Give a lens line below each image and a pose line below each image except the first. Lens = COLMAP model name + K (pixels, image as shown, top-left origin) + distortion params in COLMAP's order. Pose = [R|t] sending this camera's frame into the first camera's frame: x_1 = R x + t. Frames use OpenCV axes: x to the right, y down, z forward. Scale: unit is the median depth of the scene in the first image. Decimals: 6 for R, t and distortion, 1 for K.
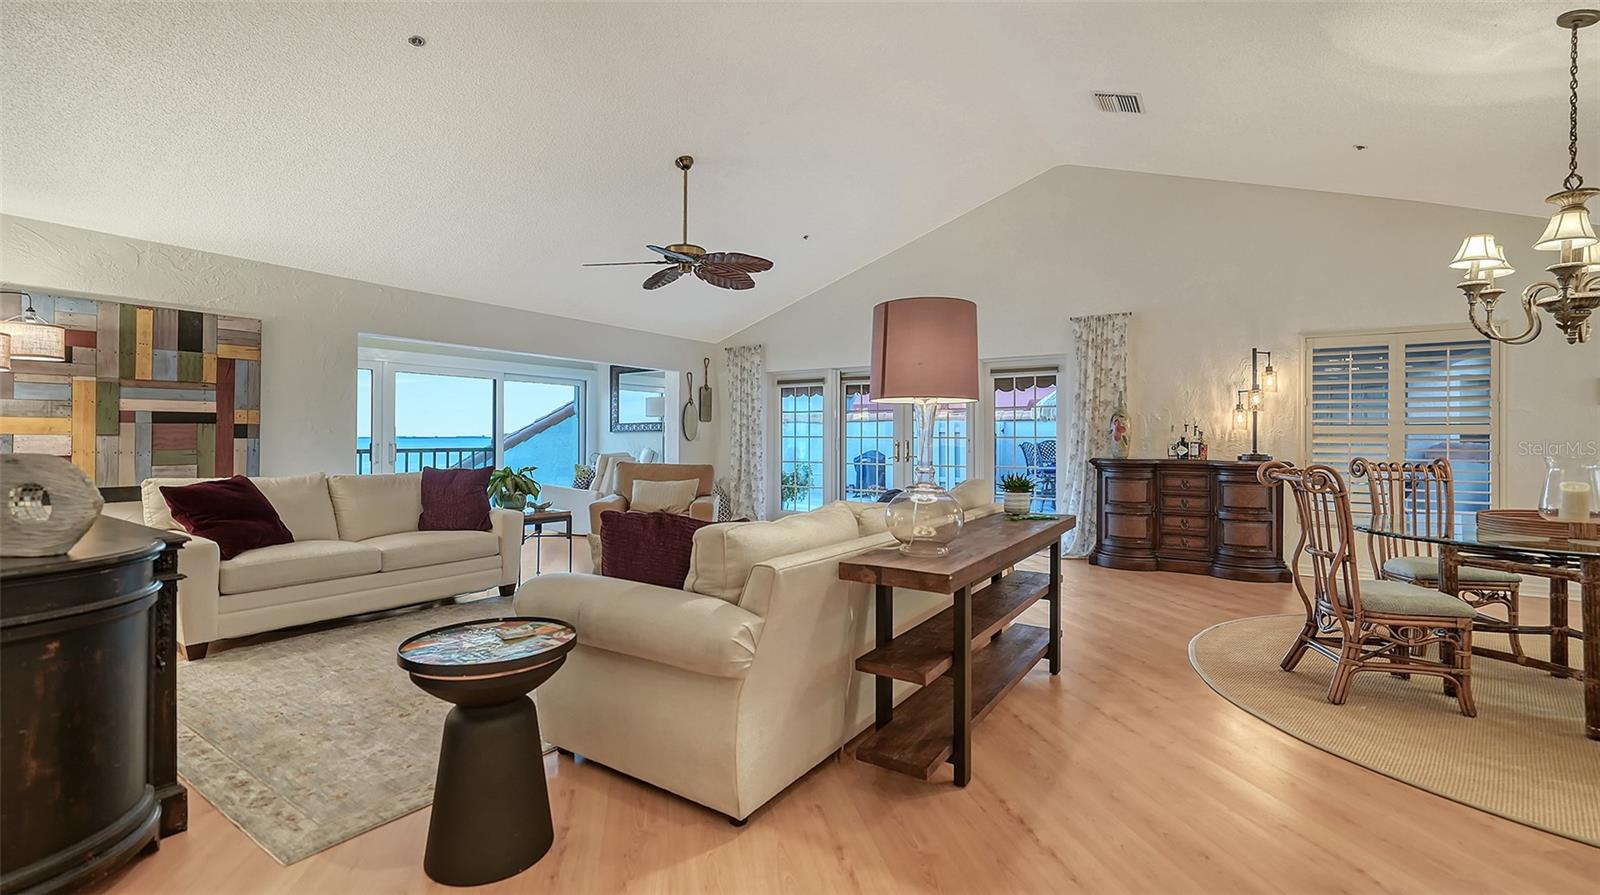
lens RADIAL K [[670.3, 0, 802.4], [0, 670.3, 437.8], [0, 0, 1]] dist [-0.003149, 0.000127]
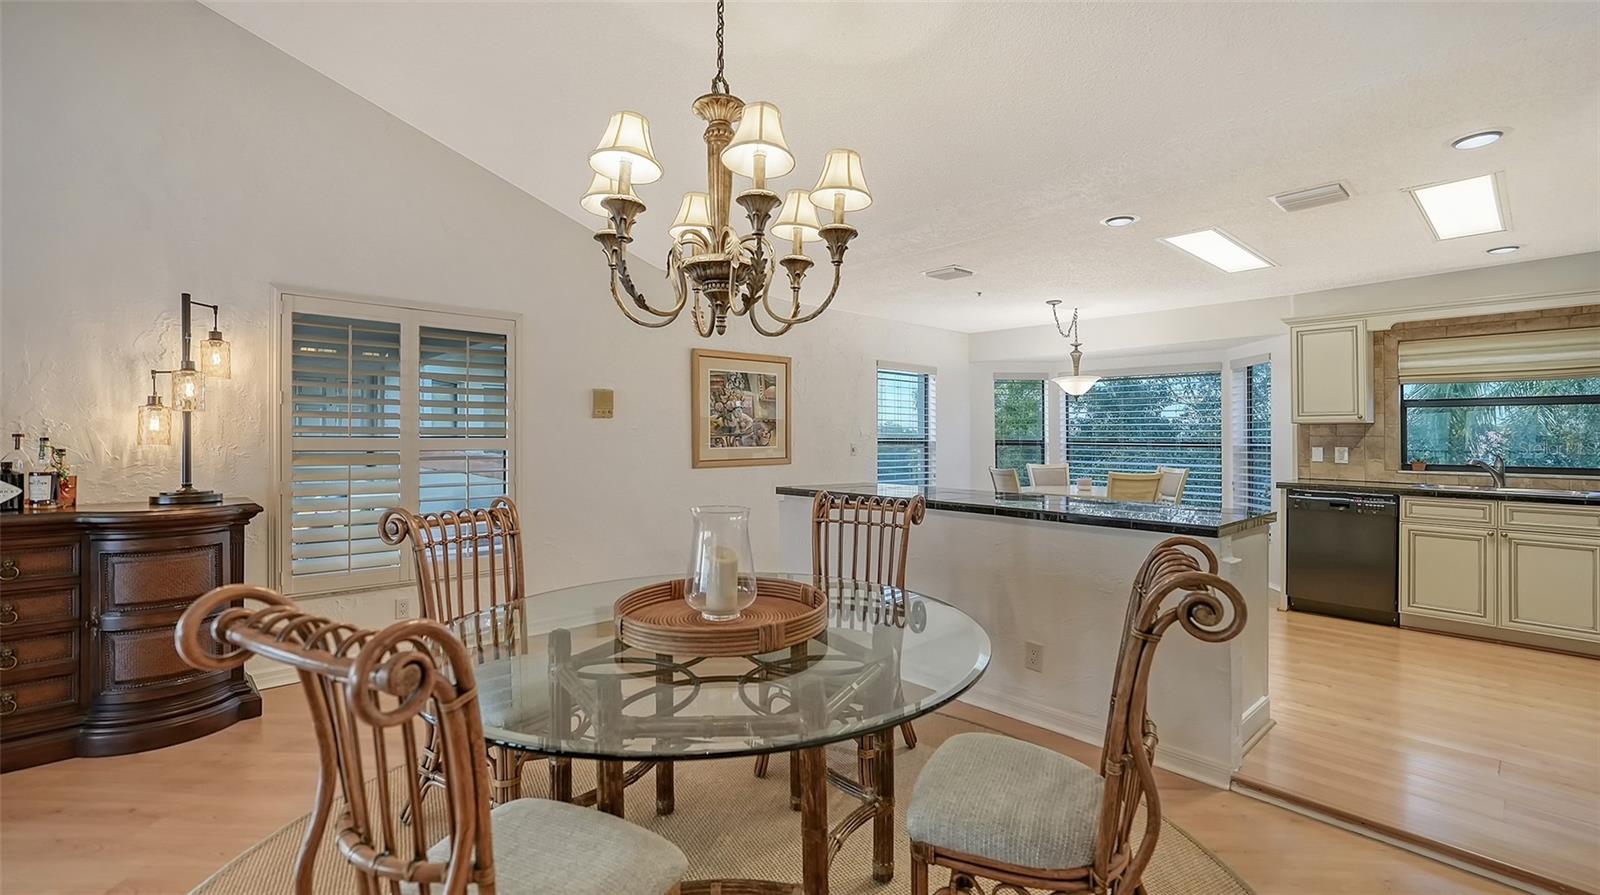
lens RADIAL K [[688.5, 0, 805.5], [0, 688.5, 439.9], [0, 0, 1]] dist [0.000956, 0.000360]
pose [[0.250379, -0.004554, 0.968137, 0.276007], [-0.003405, 0.999979, 0.005584, -0.021825], [-0.968142, -0.004695, 0.250358, 0.396759]]
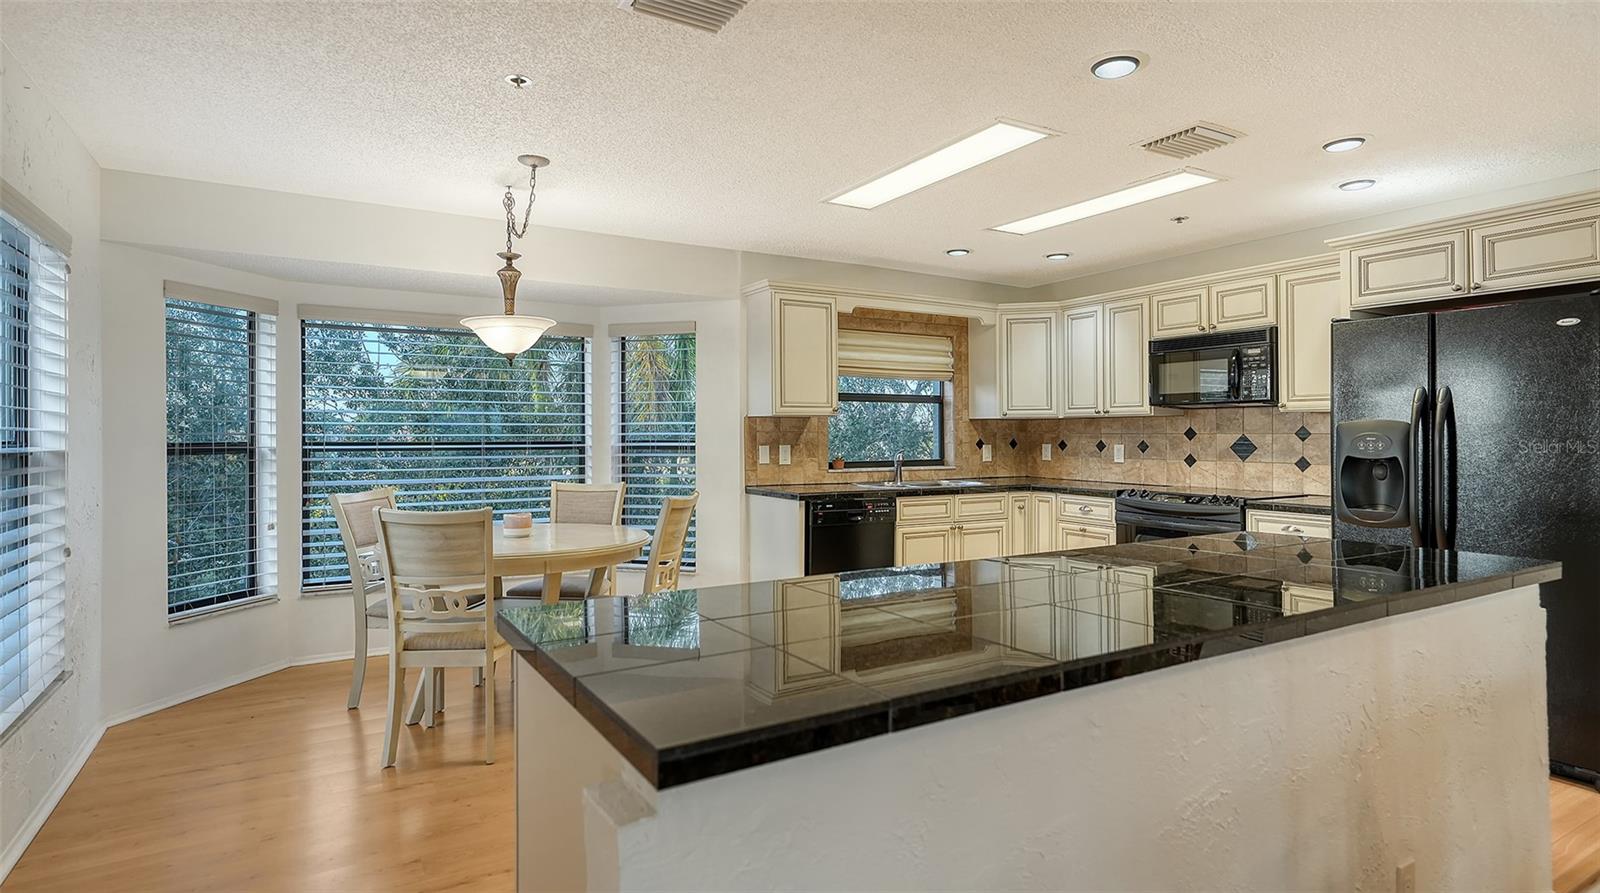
lens RADIAL K [[808.1, 0, 797.7], [0, 808.1, 431.0], [0, 0, 1]] dist [0.027686, -0.000947]
pose [[-0.904430, -0.001311, 0.426621, 0.956107], [-0.001667, 0.999999, -0.000461, -0.025538], [-0.426620, -0.001128, -0.904430, 0.748789]]
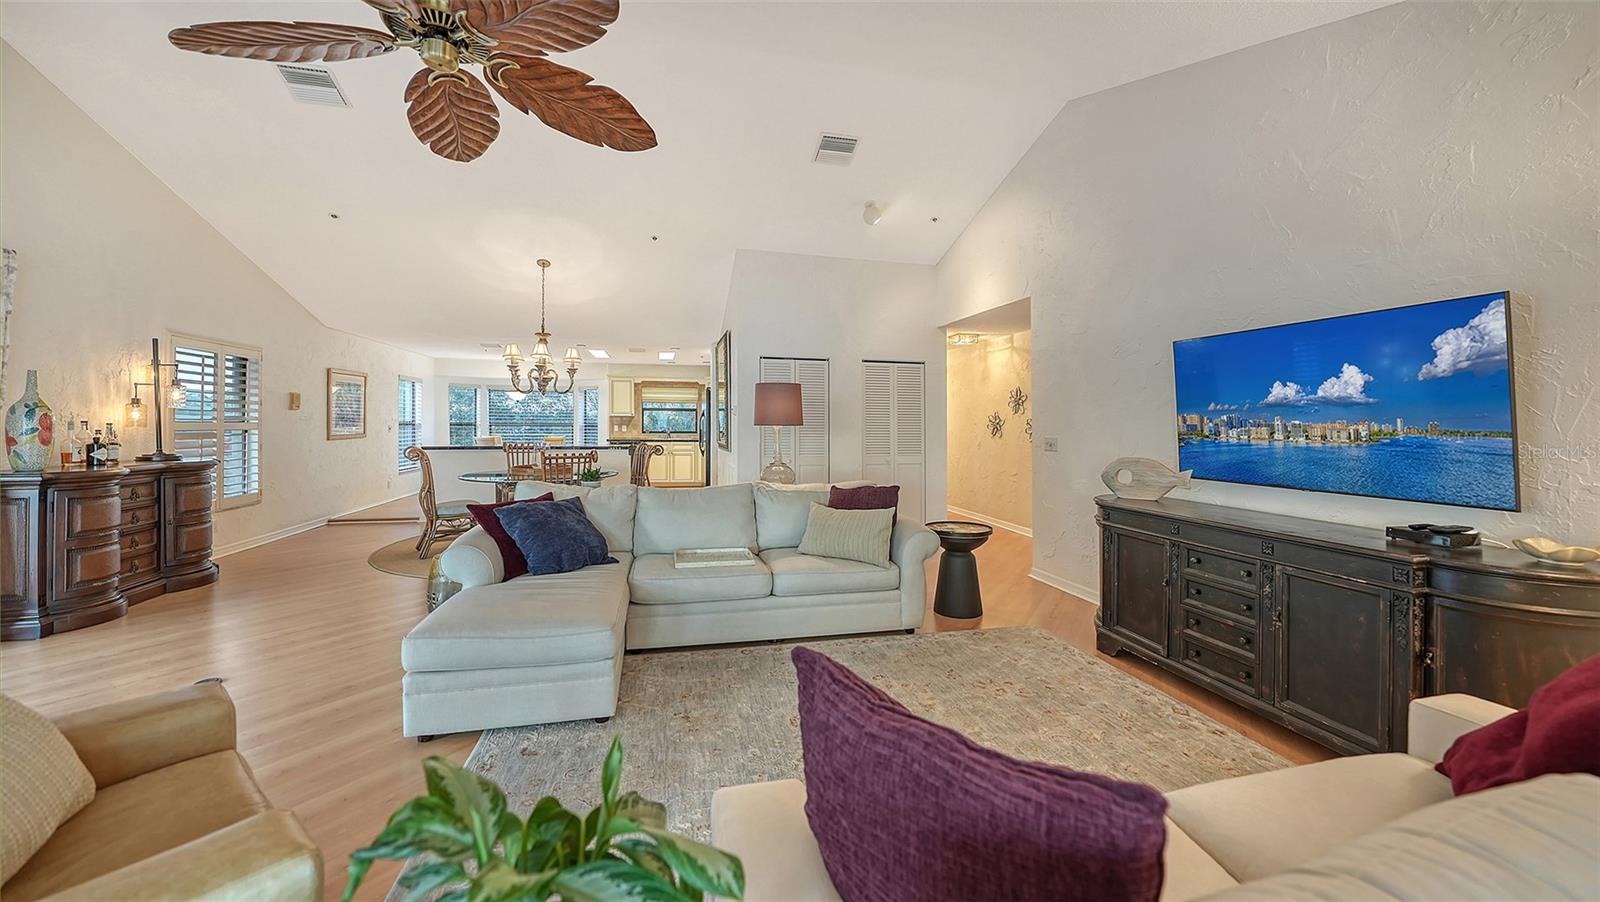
lens RADIAL K [[594.2, 0, 814.8], [0, 594.2, 409.1], [0, 0, 1]] dist [0.000992, 0.000157]
pose [[-0.739341, 0.007592, 0.673288, -0.576717], [-0.009051, 0.999734, -0.021212, -0.029073], [-0.673270, -0.021776, -0.739076, 1.041187]]
